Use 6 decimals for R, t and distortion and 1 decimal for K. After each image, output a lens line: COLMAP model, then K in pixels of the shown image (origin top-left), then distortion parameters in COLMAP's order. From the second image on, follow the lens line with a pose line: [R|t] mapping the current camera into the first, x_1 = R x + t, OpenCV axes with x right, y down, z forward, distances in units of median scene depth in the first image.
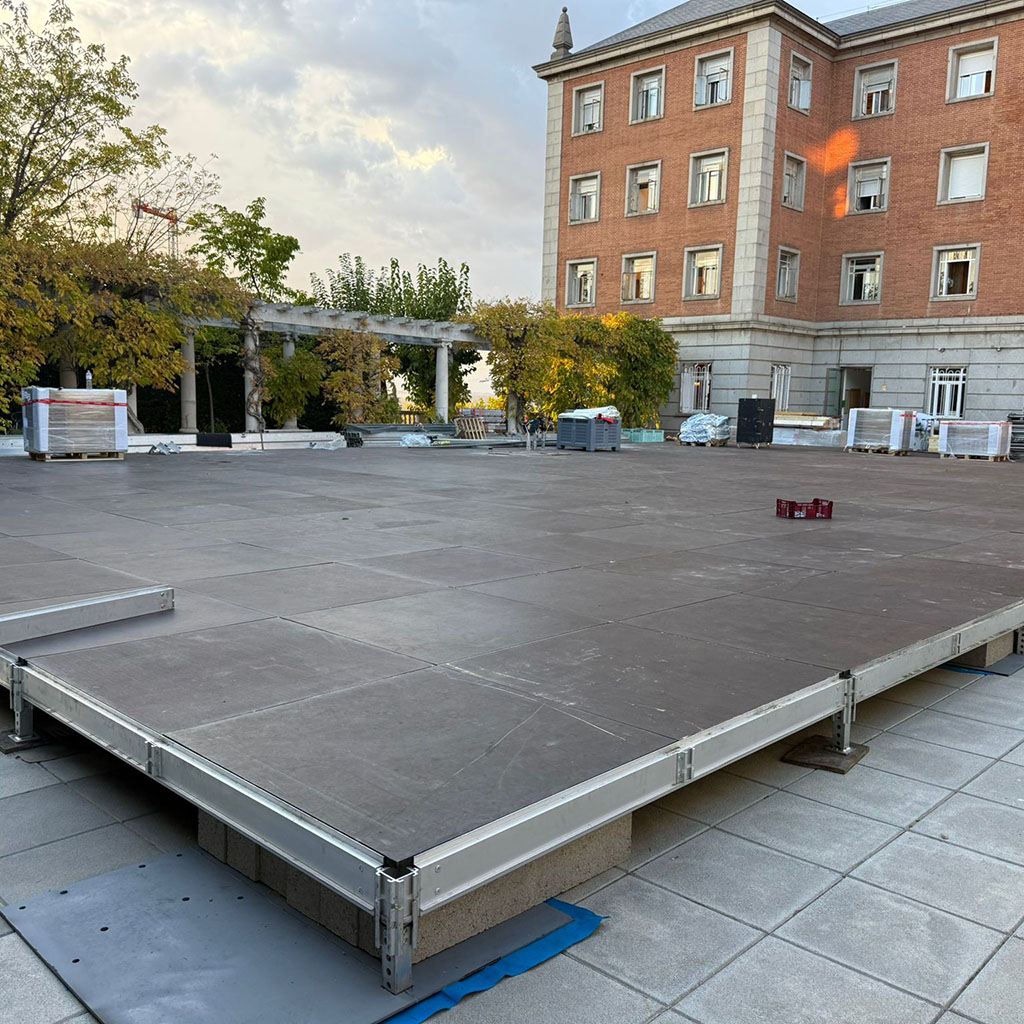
lens RADIAL K [[989.3, 0, 506.9], [0, 989.3, 519.0], [0, 0, 1]] dist [0.005279, 0.000000]
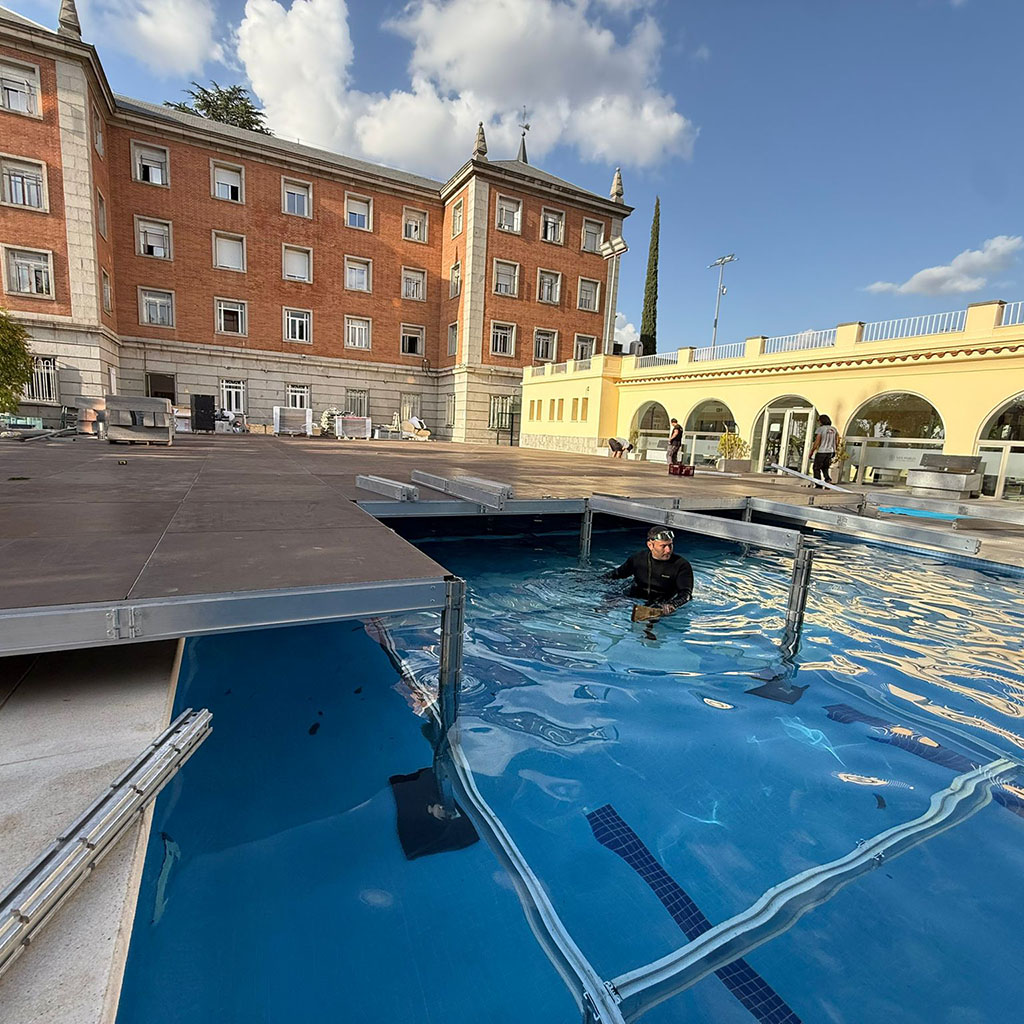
lens RADIAL K [[549.1, 0, 511.2], [0, 549.1, 510.7], [0, 0, 1]] dist [0.007977, -0.001489]
pose [[0.327606, -0.143291, 0.933886, -0.239099], [0.074466, 0.989274, 0.125667, -0.027128], [-0.941875, 0.028374, 0.334762, 0.310234]]
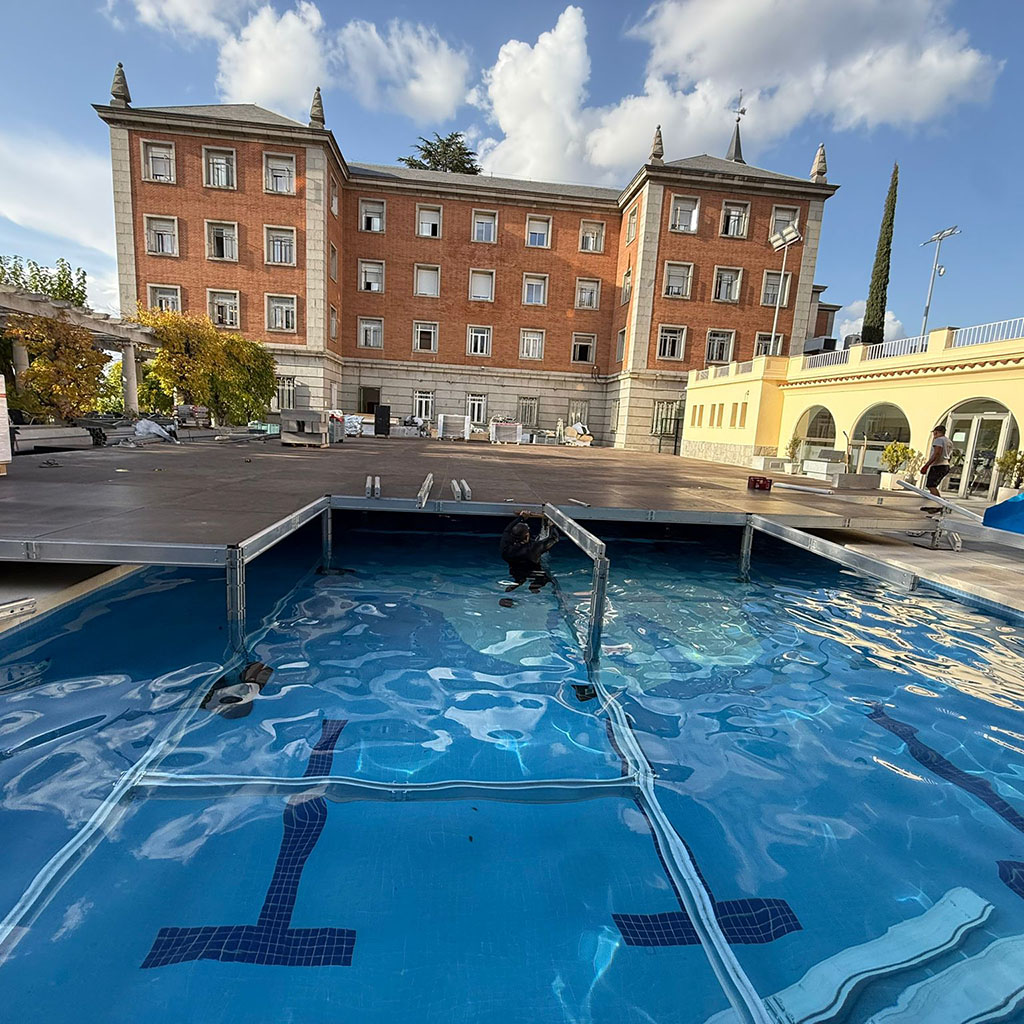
lens RADIAL K [[549.1, 0, 508.3], [0, 549.1, 509.1], [0, 0, 1]] dist [0.007977, -0.001489]
pose [[0.654067, -0.104703, 0.749155, -0.216700], [0.054175, 0.994315, 0.091669, -0.023747], [-0.754494, -0.019373, 0.656021, 0.231647]]
